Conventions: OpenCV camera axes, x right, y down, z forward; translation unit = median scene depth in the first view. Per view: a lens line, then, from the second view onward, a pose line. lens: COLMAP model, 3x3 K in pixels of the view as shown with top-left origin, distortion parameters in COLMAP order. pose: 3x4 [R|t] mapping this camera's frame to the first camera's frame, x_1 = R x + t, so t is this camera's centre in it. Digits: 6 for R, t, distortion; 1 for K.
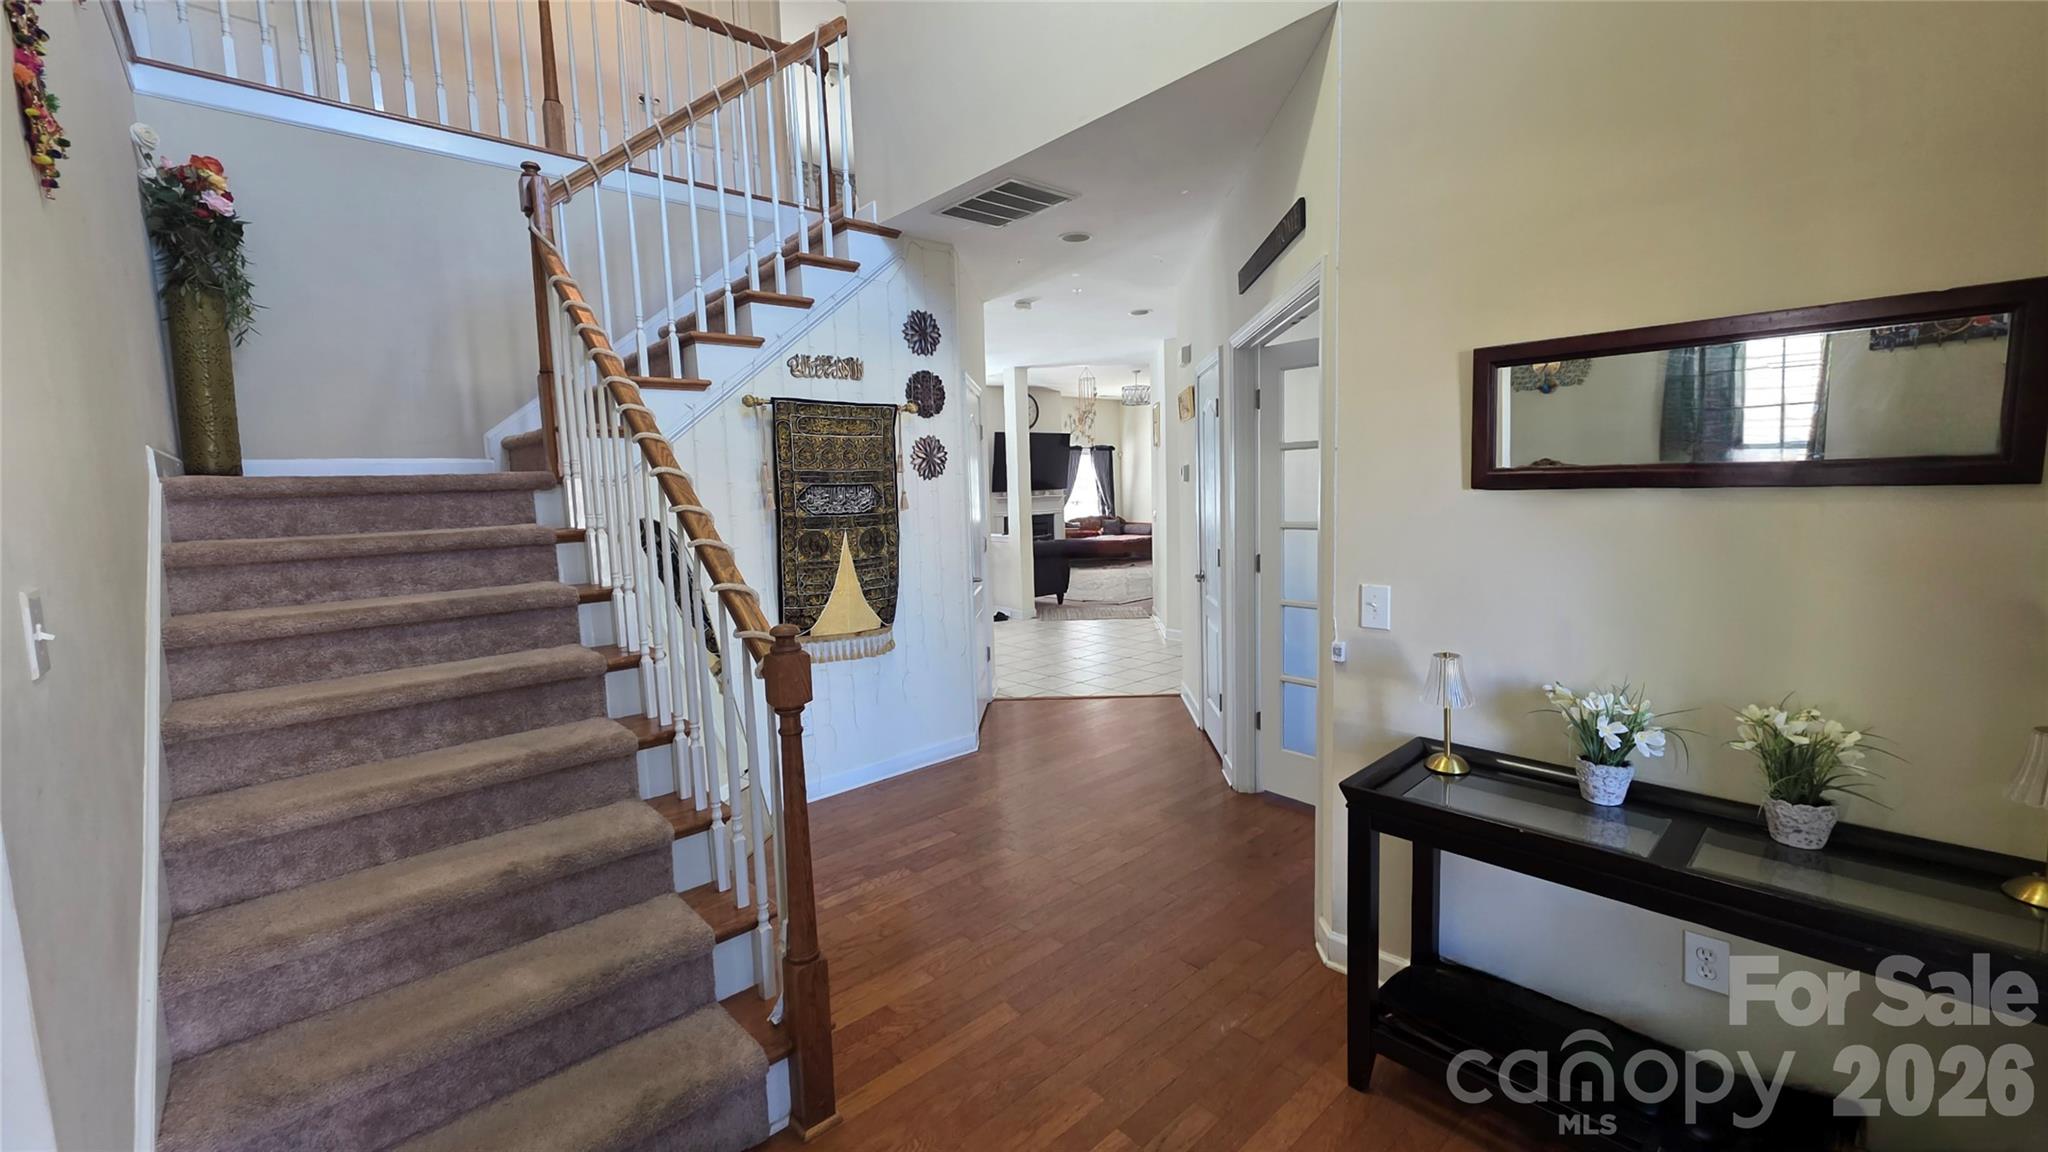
lens RADIAL K [[816.6, 0, 1026.3], [0, 816.6, 571.9], [0, 0, 1]] dist [-0.000795, -0.000305]
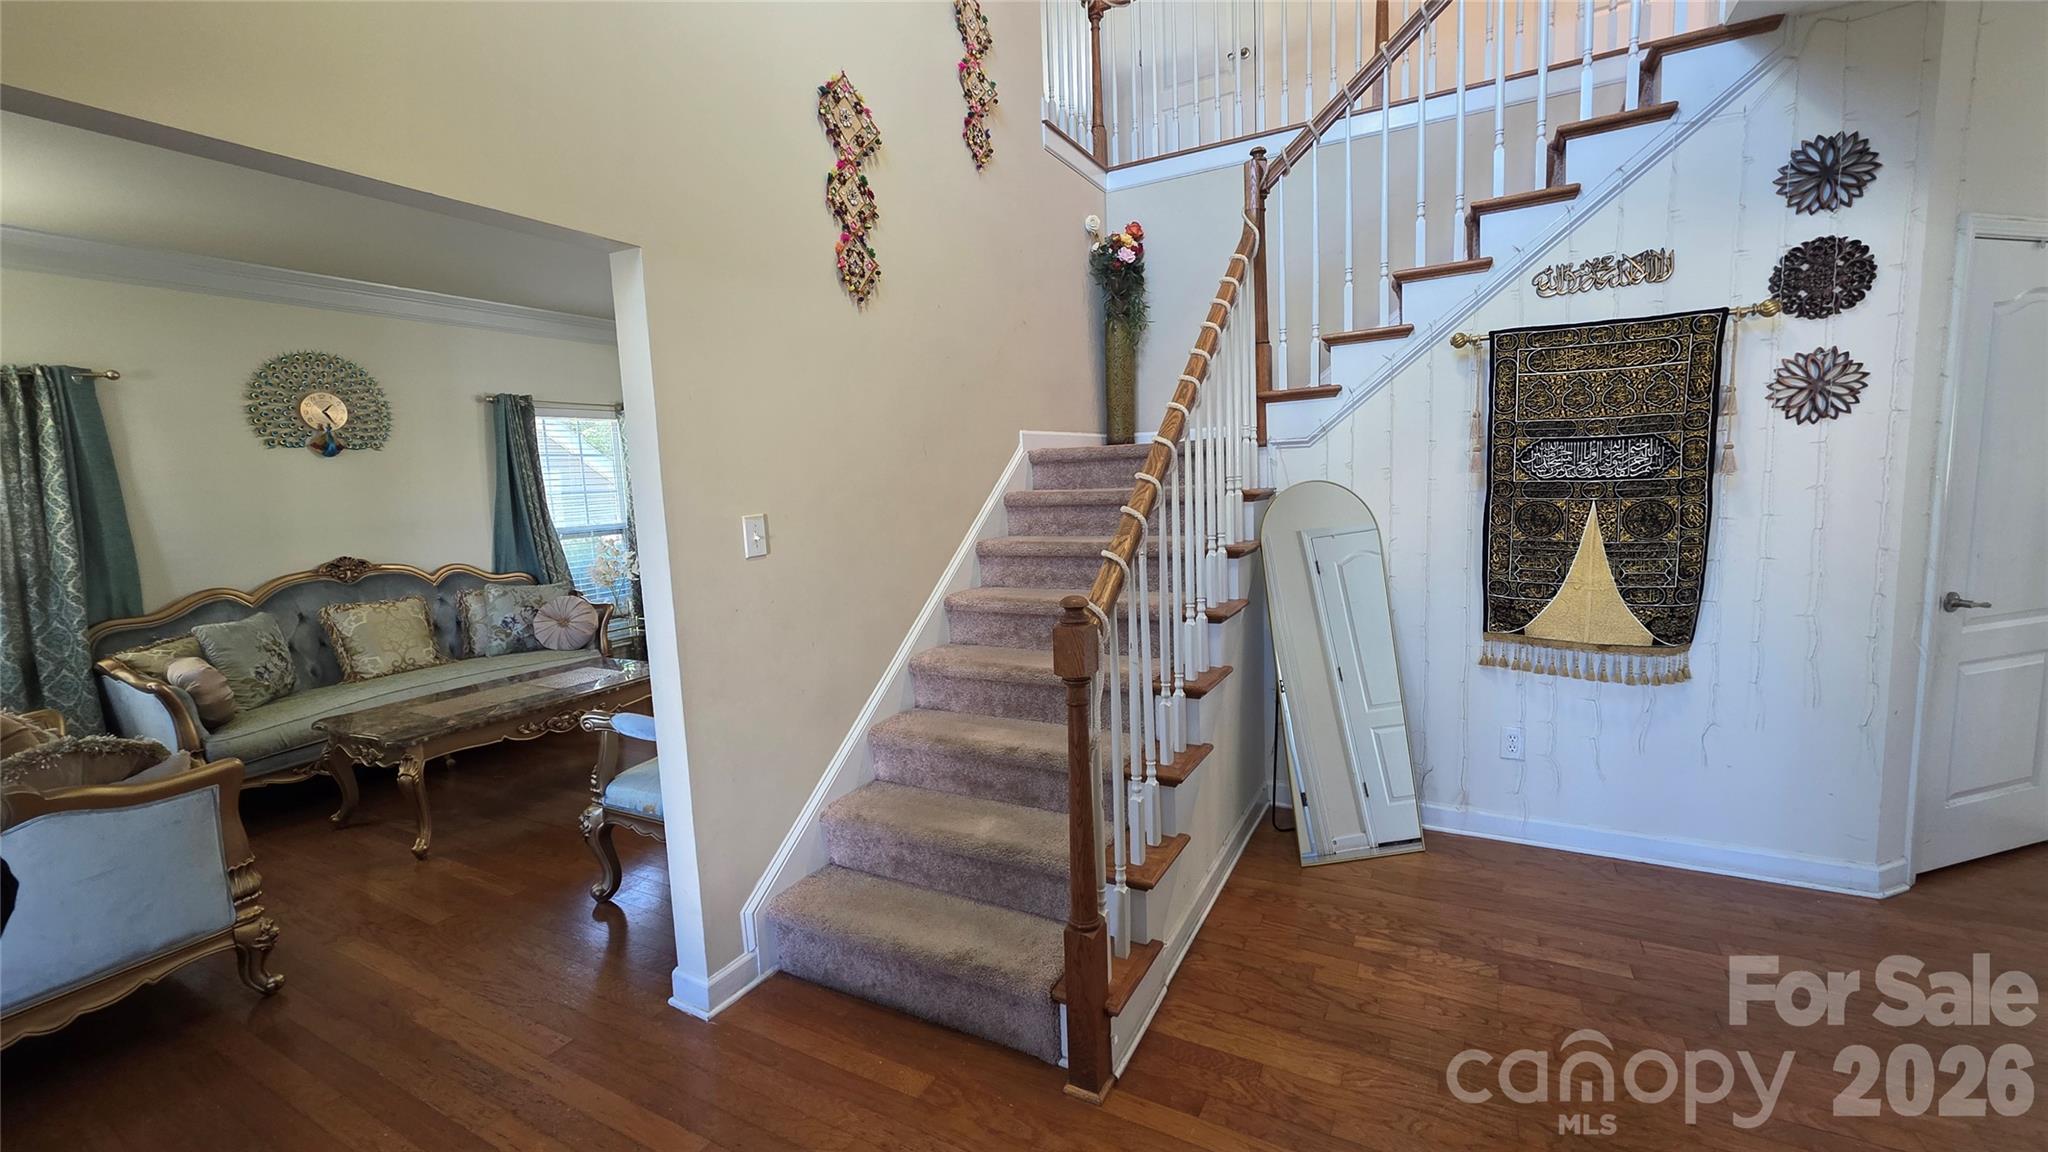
lens RADIAL K [[816.6, 0, 1021.5], [0, 816.6, 568.4], [0, 0, 1]] dist [-0.000795, -0.000305]
pose [[0.322565, 0.125756, -0.938156, 0.296963], [-0.067945, 0.991655, 0.109566, -0.036832], [0.944105, 0.028401, 0.328418, 0.286662]]
